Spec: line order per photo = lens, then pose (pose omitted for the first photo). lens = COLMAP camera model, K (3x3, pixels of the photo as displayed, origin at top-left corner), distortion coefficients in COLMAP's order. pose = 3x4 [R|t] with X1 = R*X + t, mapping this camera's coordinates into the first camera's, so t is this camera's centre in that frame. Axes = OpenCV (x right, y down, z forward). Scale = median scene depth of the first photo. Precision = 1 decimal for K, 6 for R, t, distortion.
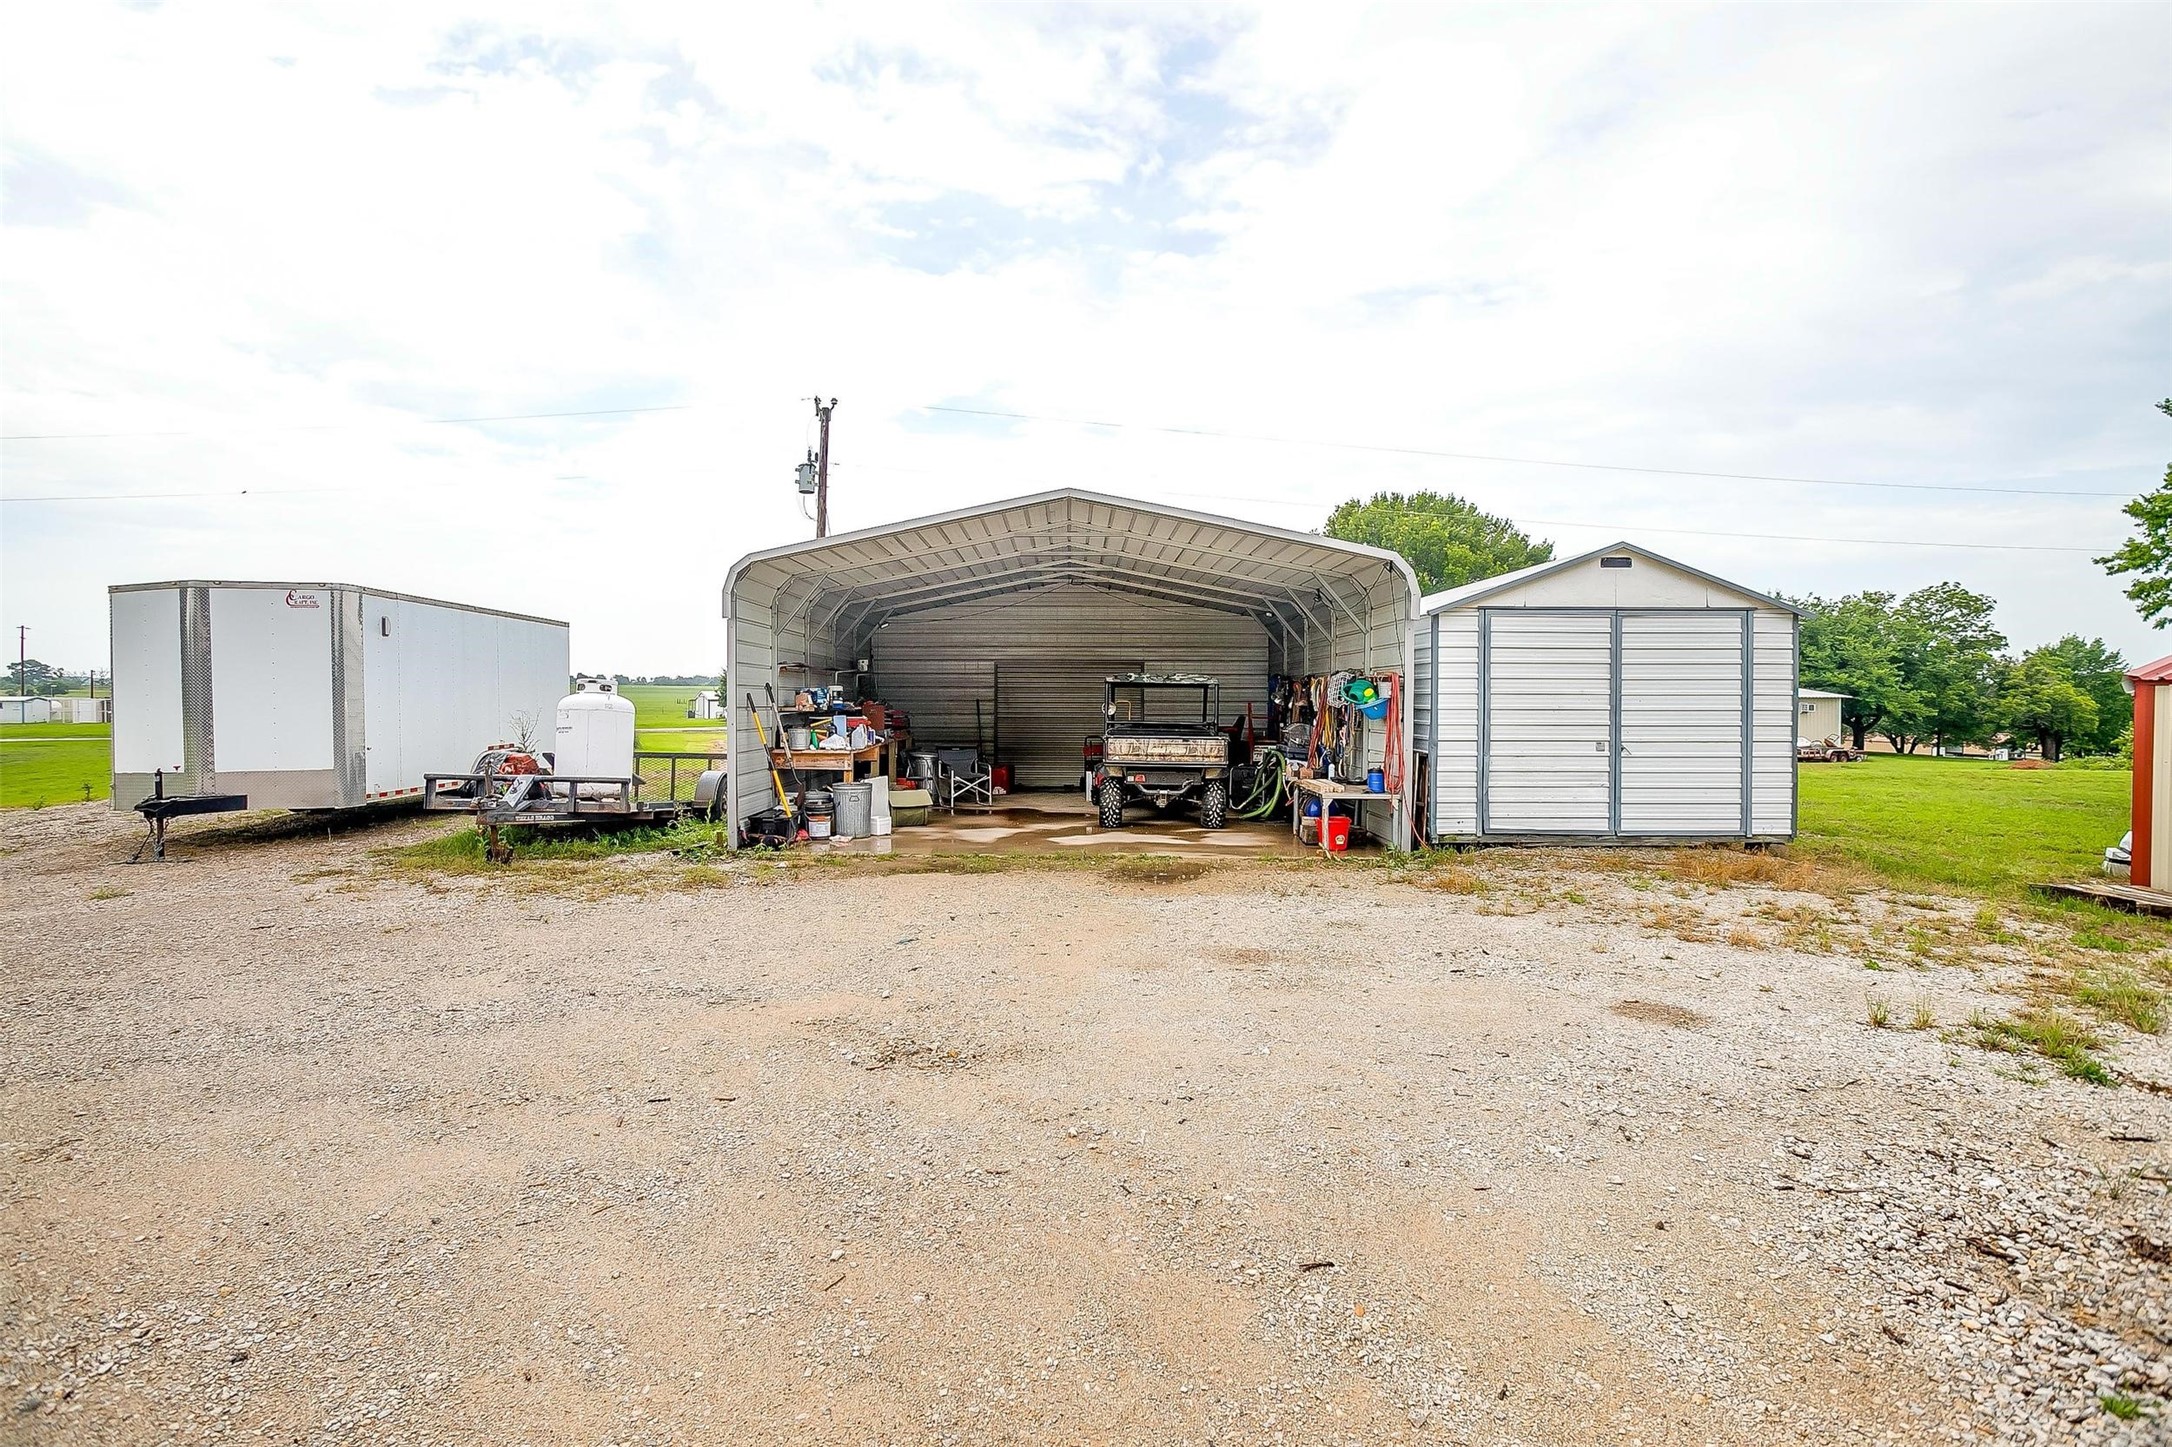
lens RADIAL K [[1062.7, 0, 1067.0], [0, 1062.7, 710.1], [0, 0, 1]] dist [-0.065120, 0.039912]
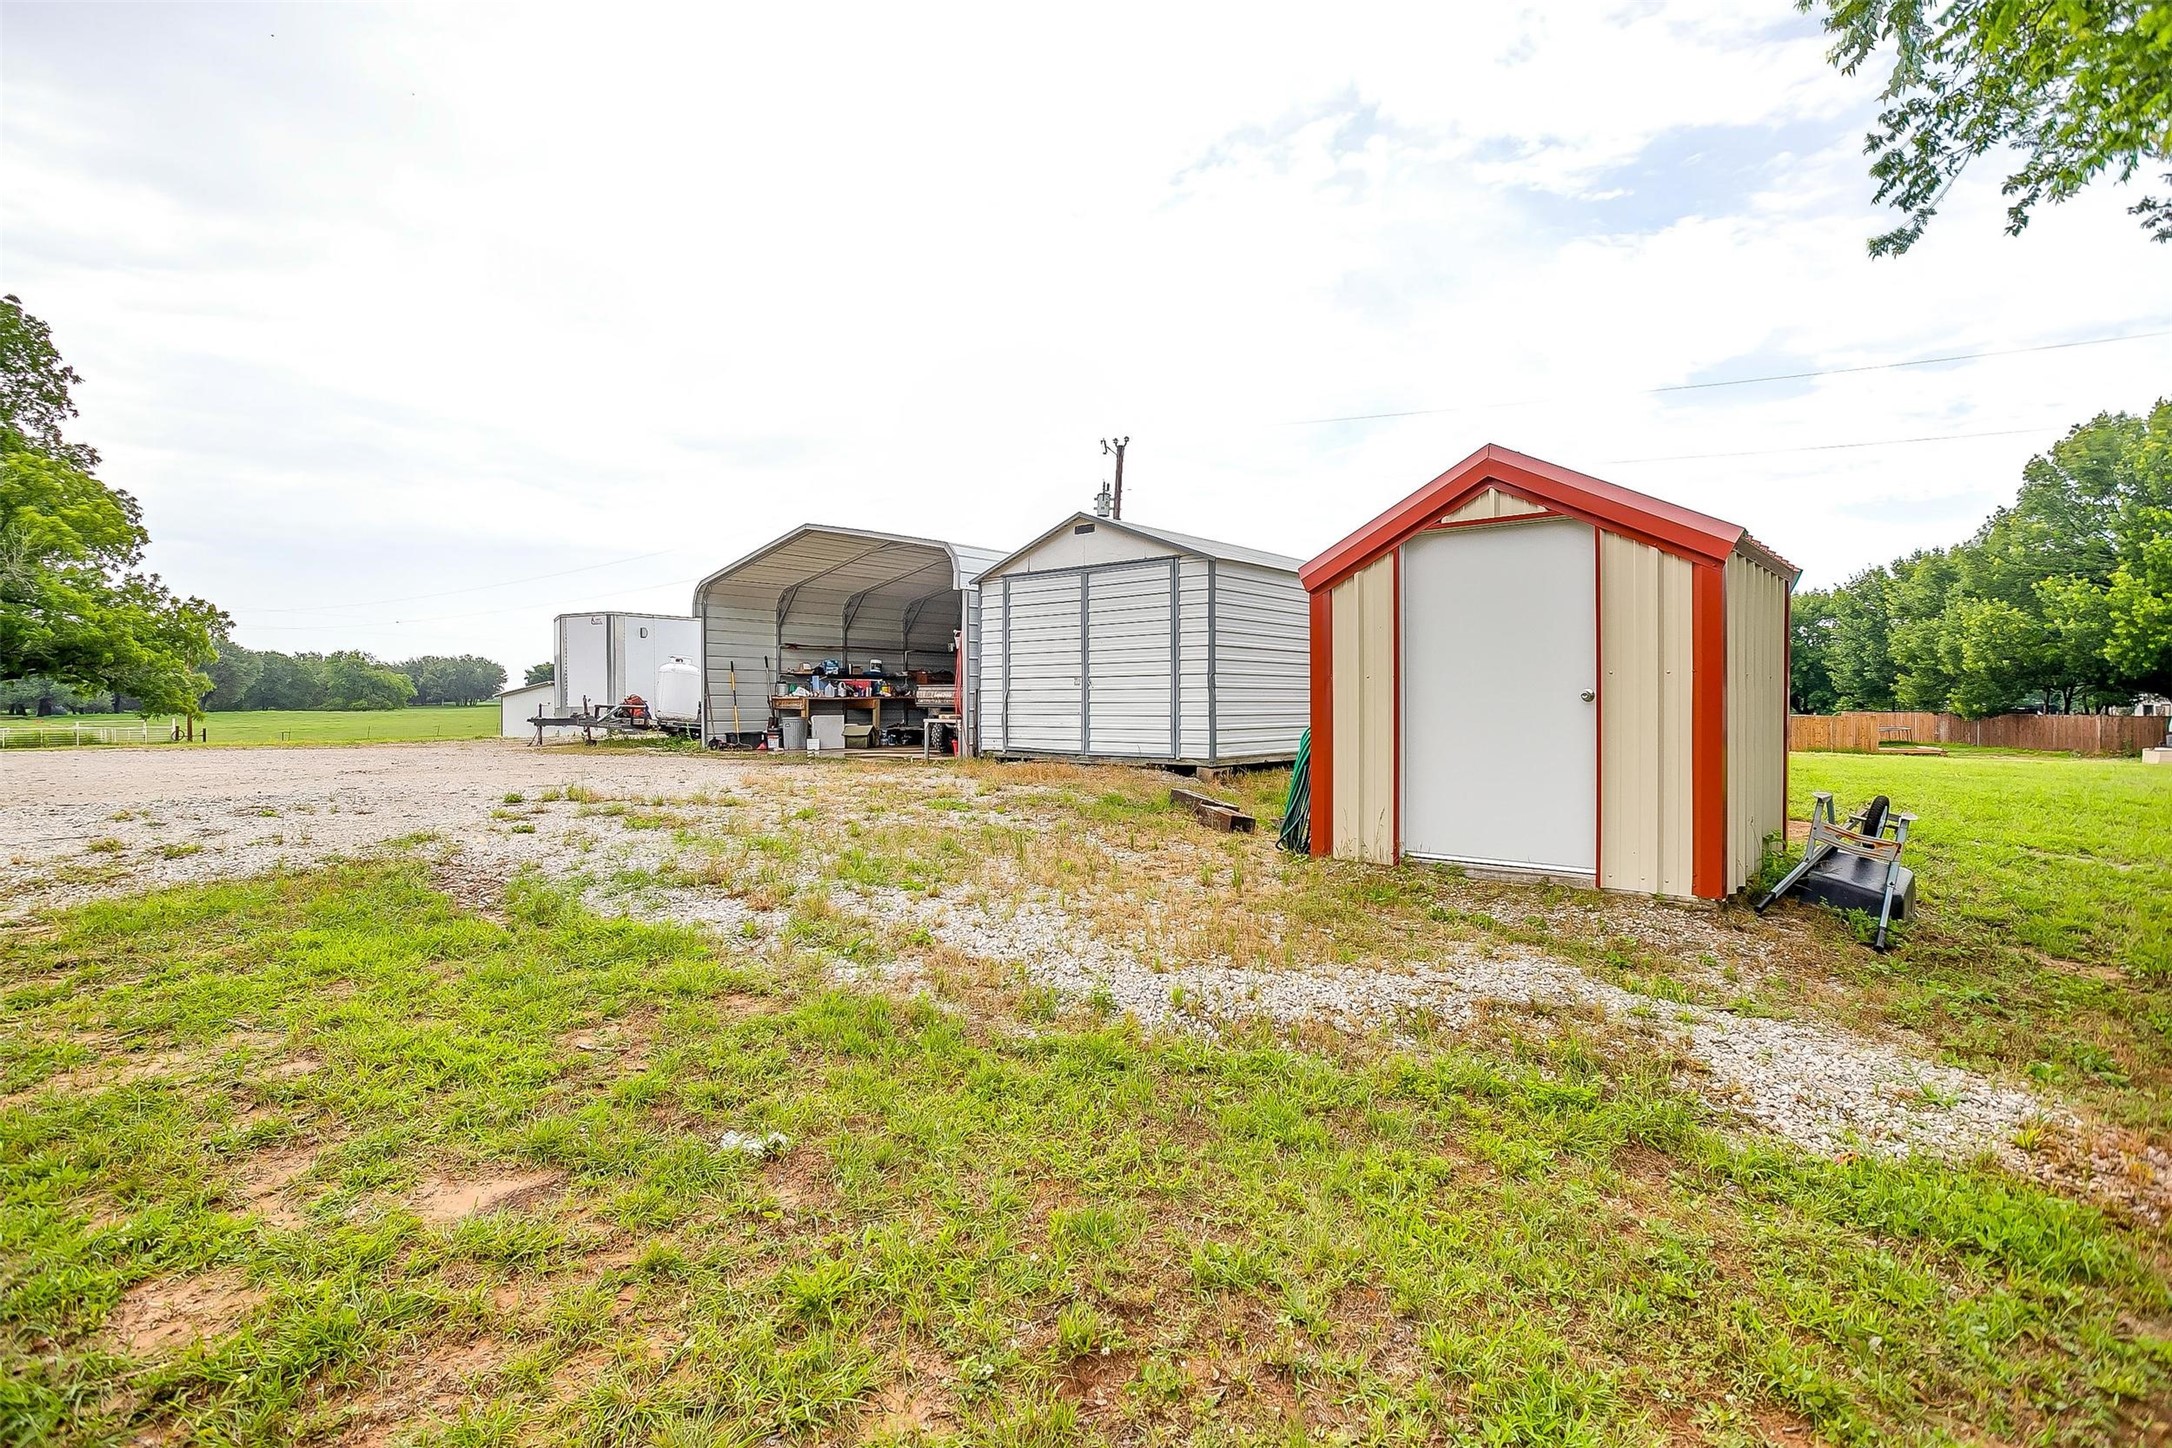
lens RADIAL K [[1031.6, 0, 1088.7], [0, 1031.6, 693.5], [0, 0, 1]] dist [-0.021513, 0.035156]
pose [[0.780821, -0.008712, -0.624694, 1.264759], [-0.002468, 0.999852, -0.017029, 0.069189], [0.624750, 0.014838, 0.780684, 0.072393]]
